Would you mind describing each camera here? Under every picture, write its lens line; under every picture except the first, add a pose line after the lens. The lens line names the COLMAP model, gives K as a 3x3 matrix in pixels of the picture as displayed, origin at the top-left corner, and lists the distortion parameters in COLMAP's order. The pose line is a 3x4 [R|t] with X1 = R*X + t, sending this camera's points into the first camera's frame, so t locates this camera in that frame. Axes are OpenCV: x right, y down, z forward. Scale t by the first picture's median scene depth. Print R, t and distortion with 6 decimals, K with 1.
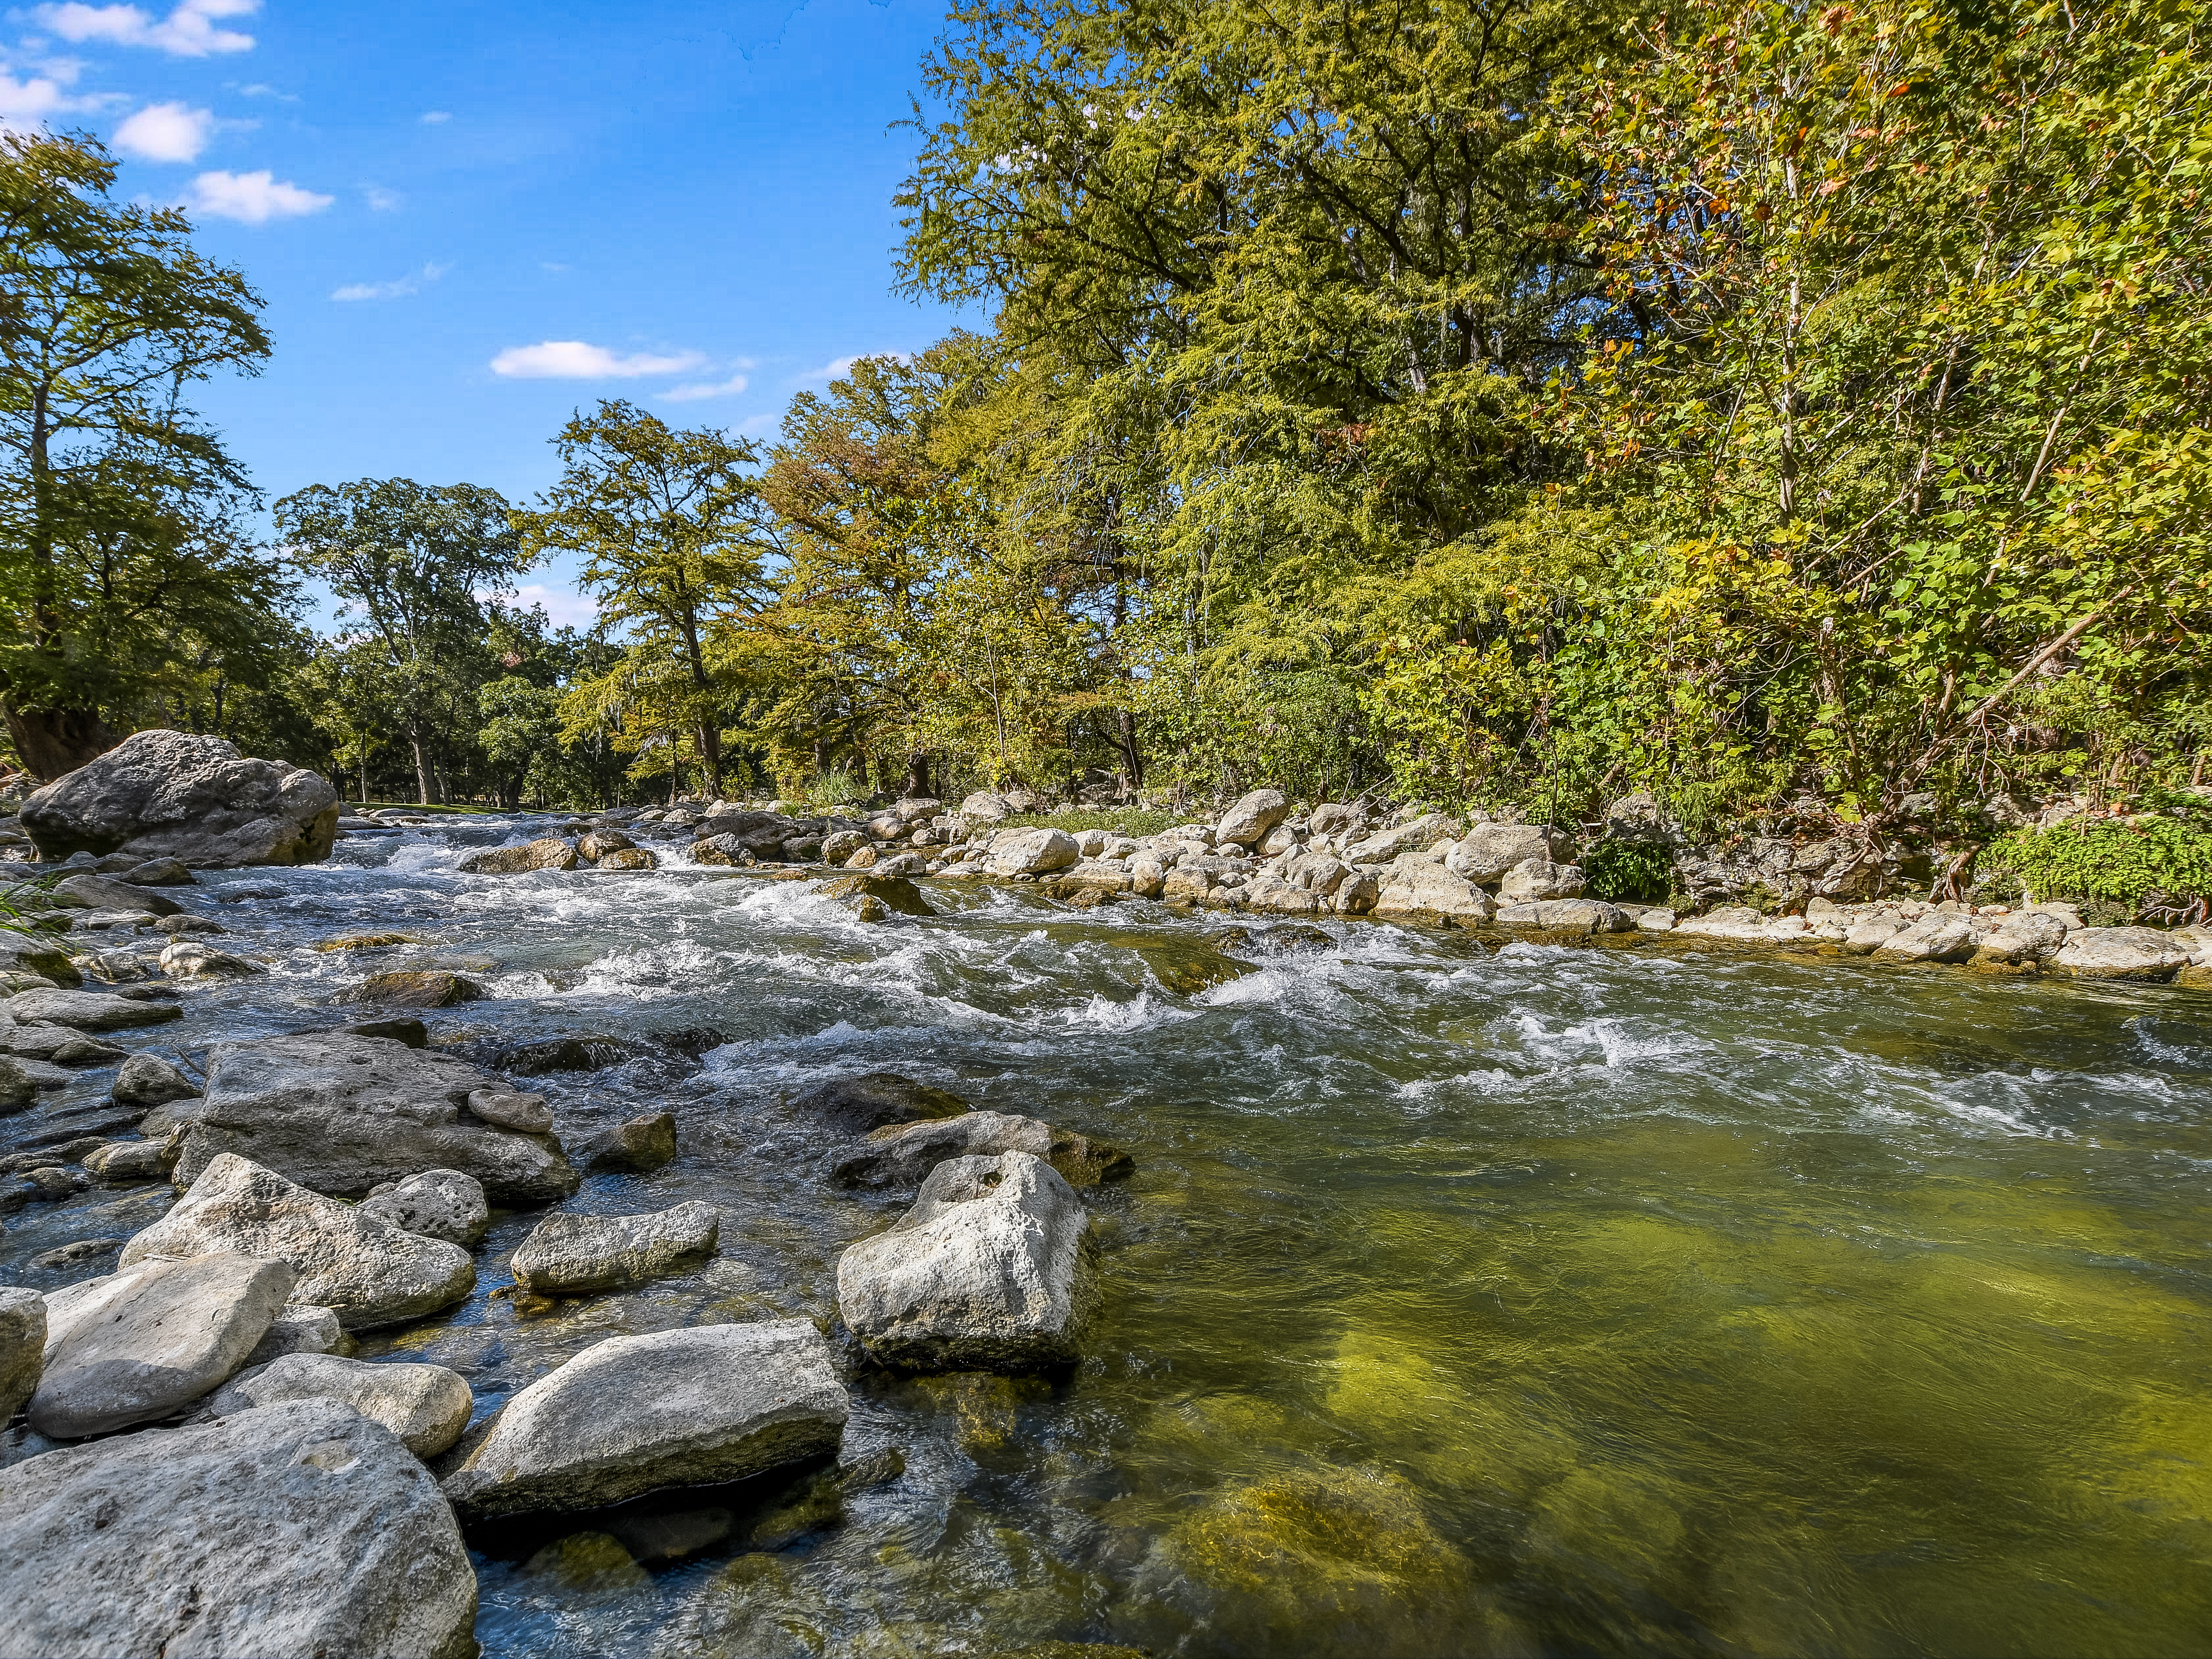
lens RADIAL K [[1042.4, 0, 1110.9], [0, 1042.4, 834.4], [0, 0, 1]] dist [-0.030647, 0.001074]
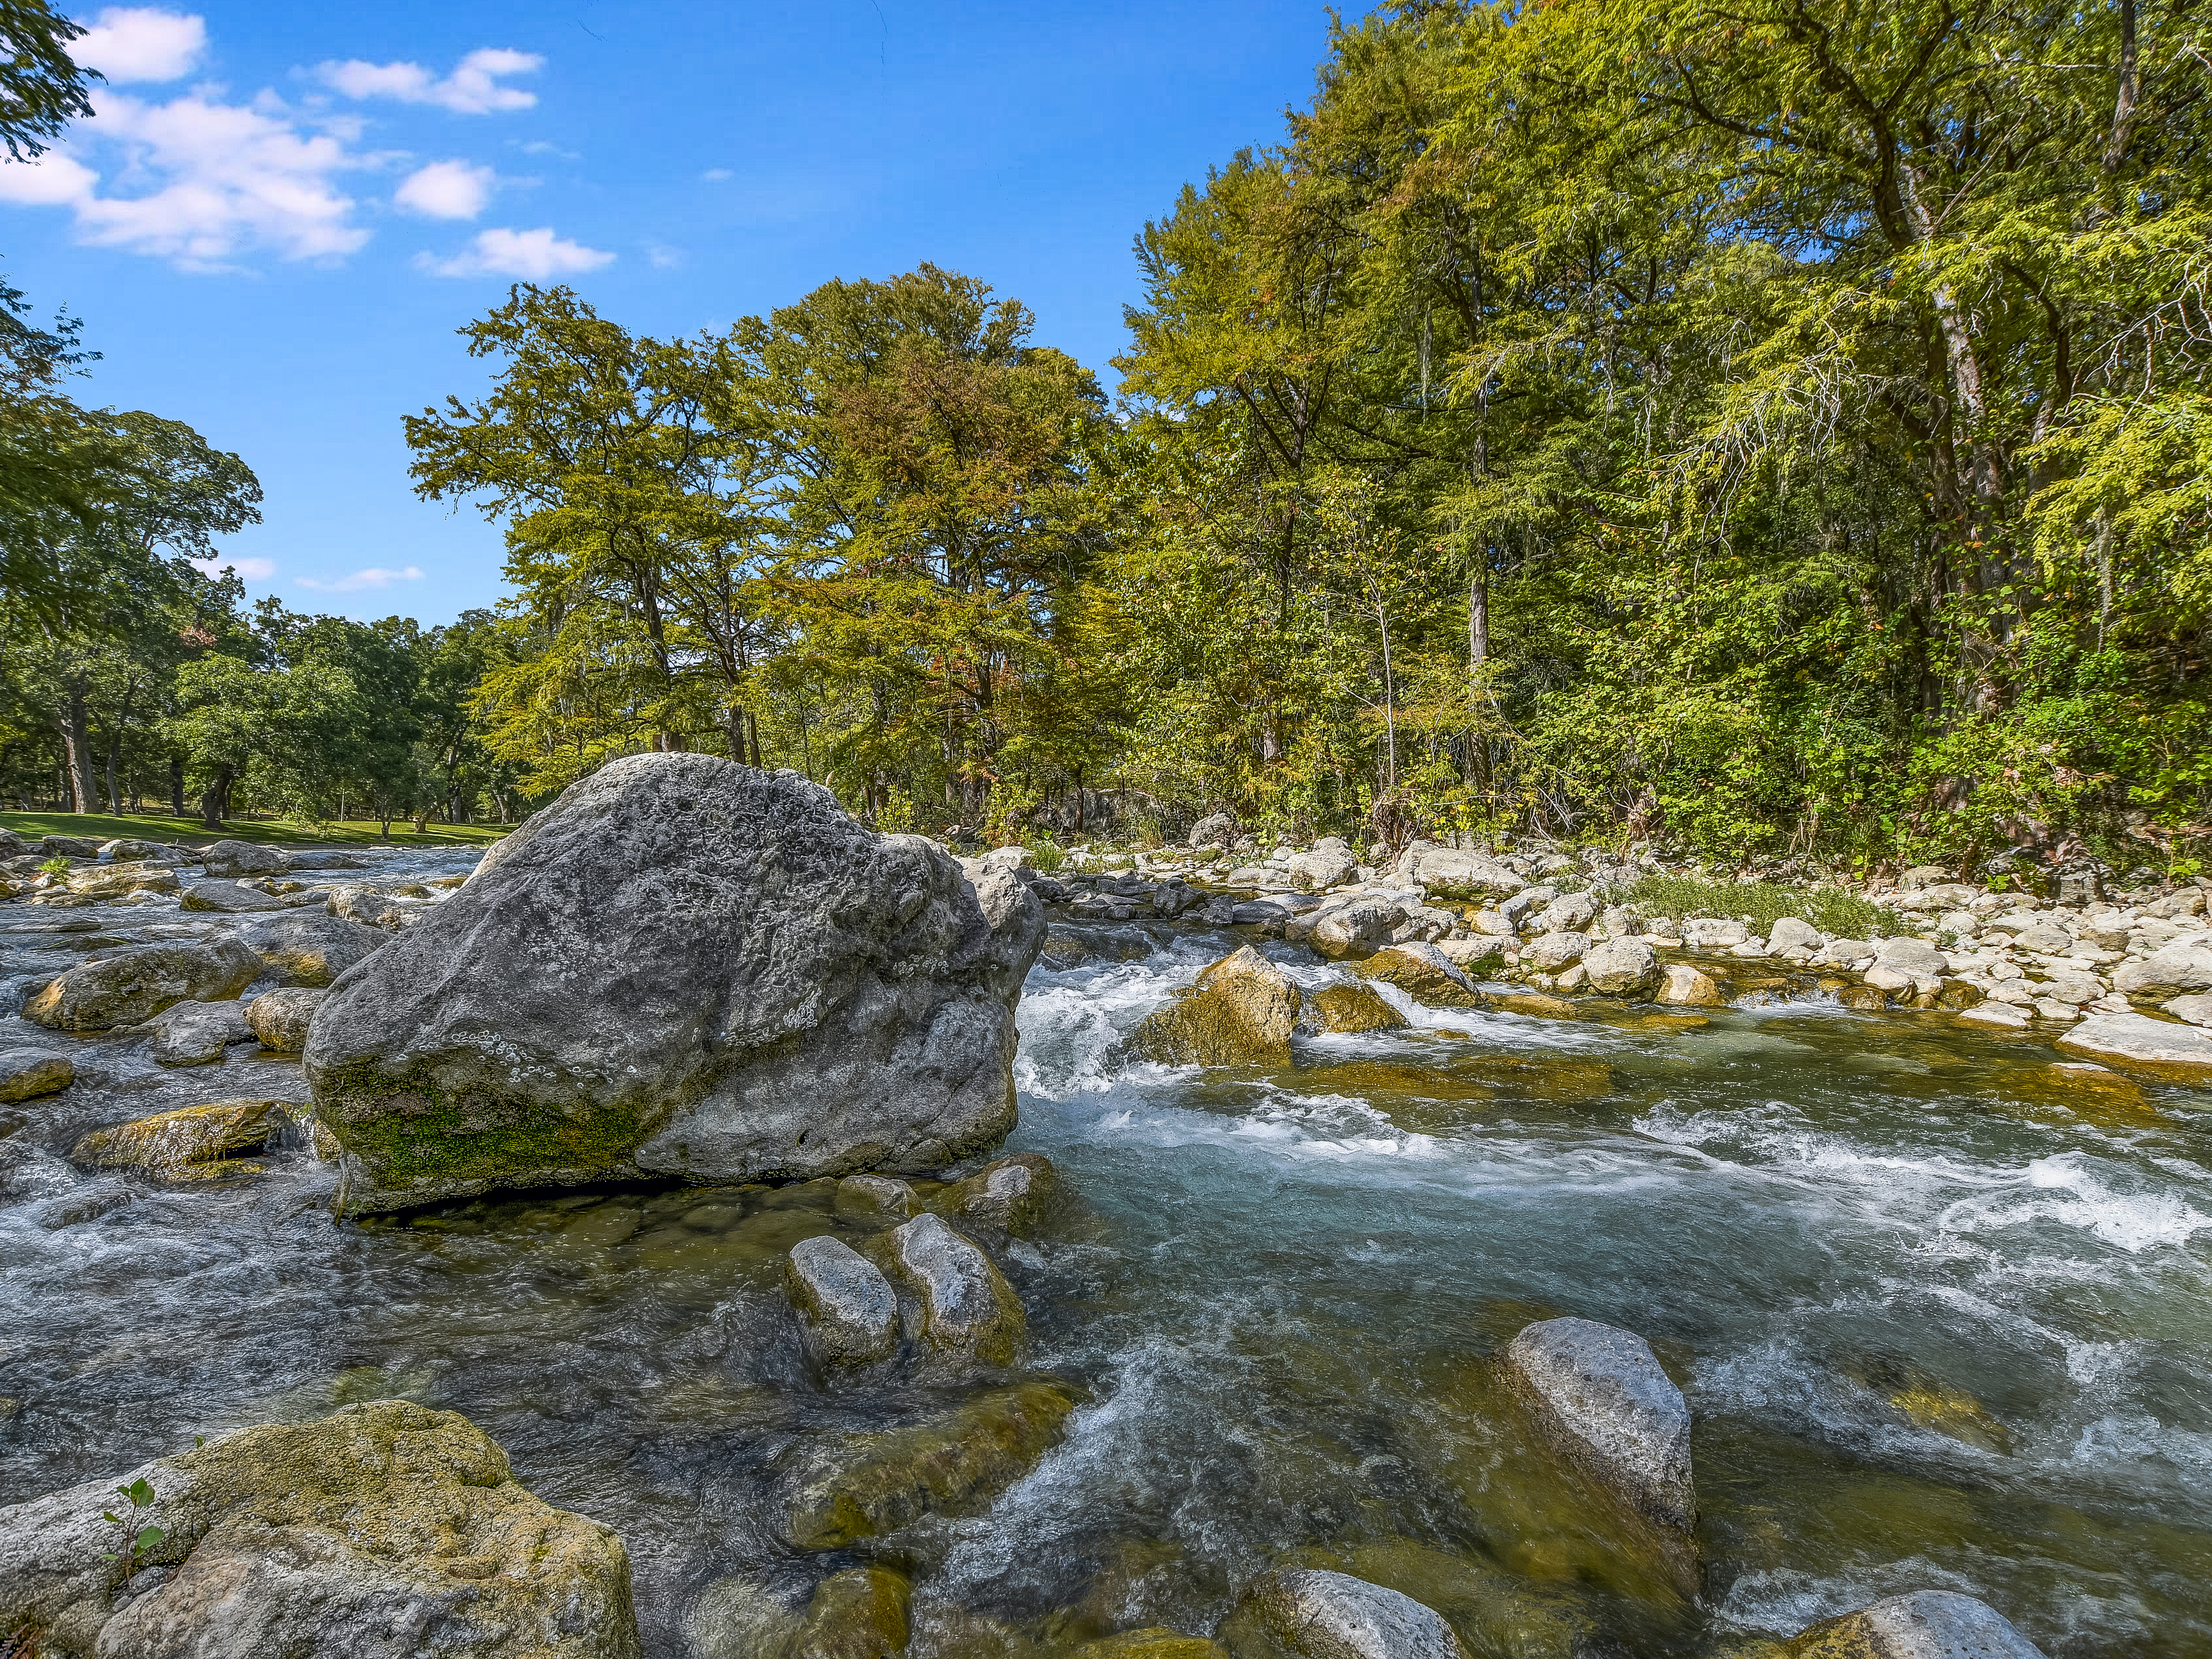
lens RADIAL K [[1042.4, 0, 1099.1], [0, 1042.4, 837.6], [0, 0, 1]] dist [-0.030647, 0.001074]
pose [[0.972209, 0.003566, 0.234089, -0.788847], [-0.002043, 0.999975, -0.006750, -0.065033], [-0.234108, 0.006085, 0.972192, 0.568356]]
